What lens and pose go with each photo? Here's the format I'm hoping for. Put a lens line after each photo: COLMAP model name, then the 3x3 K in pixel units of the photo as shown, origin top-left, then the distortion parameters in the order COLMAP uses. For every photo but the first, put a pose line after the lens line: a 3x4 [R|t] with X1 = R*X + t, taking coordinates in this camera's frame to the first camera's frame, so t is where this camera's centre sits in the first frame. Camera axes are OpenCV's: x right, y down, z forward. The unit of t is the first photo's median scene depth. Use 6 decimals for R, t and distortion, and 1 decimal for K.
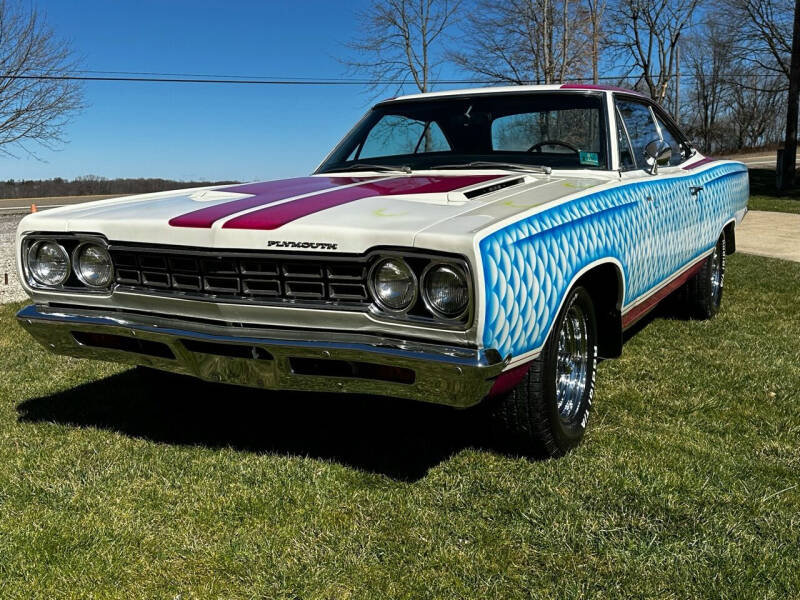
lens RADIAL K [[906.1, 0, 400.0], [0, 906.1, 300.0], [0, 0, 1]] dist [0.242657, -0.368268]
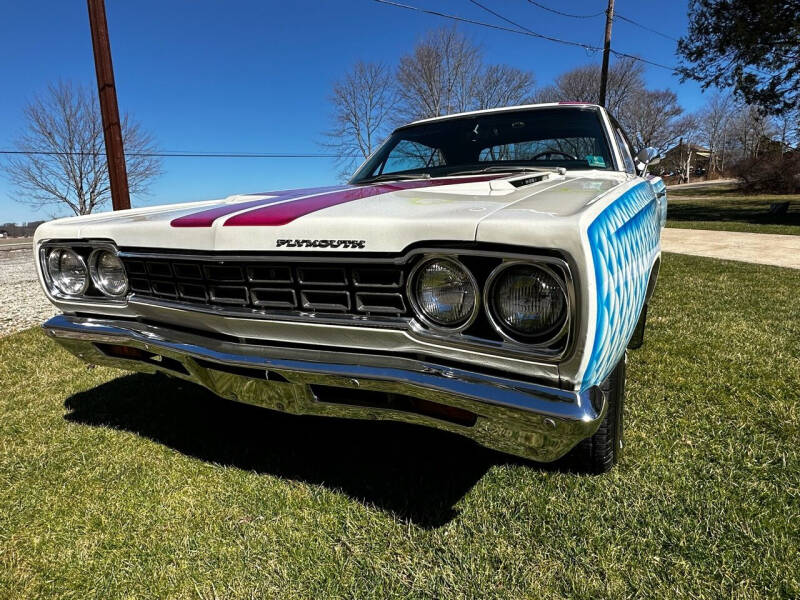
lens RADIAL K [[510.2, 0, 403.1], [0, 510.2, 308.8], [0, 0, 1]] dist [0.006944, 0.001006]
pose [[0.999719, -0.023710, 0.000253, -0.036729], [0.023659, 0.998155, 0.055916, -0.026817], [-0.001578, -0.055894, 0.998435, 0.542689]]
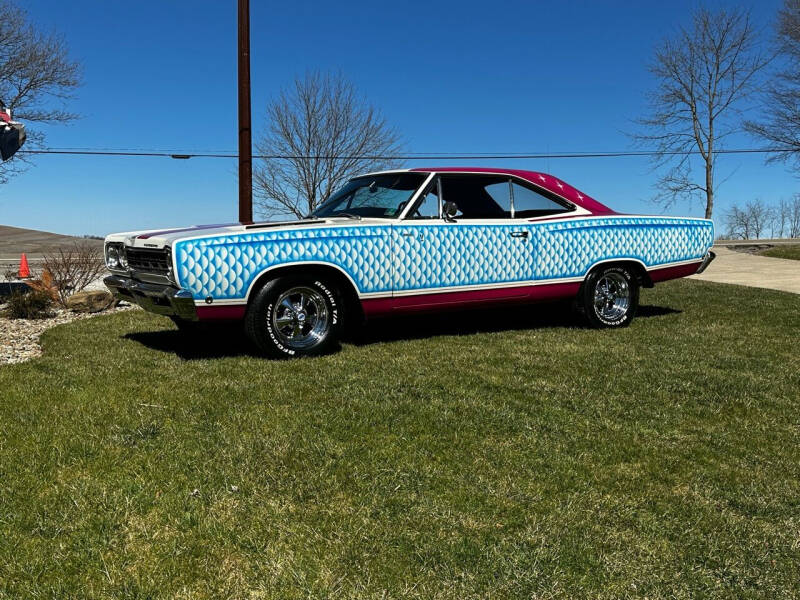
lens RADIAL K [[852.6, 0, 400.0], [0, 852.6, 300.0], [0, 0, 1]] dist [0.148785, -0.289704]
pose [[0.876916, 0.054382, -0.477557, 1.389898], [-0.083005, 0.995785, -0.039022, 0.101052], [0.473422, 0.073859, 0.877734, -0.542479]]
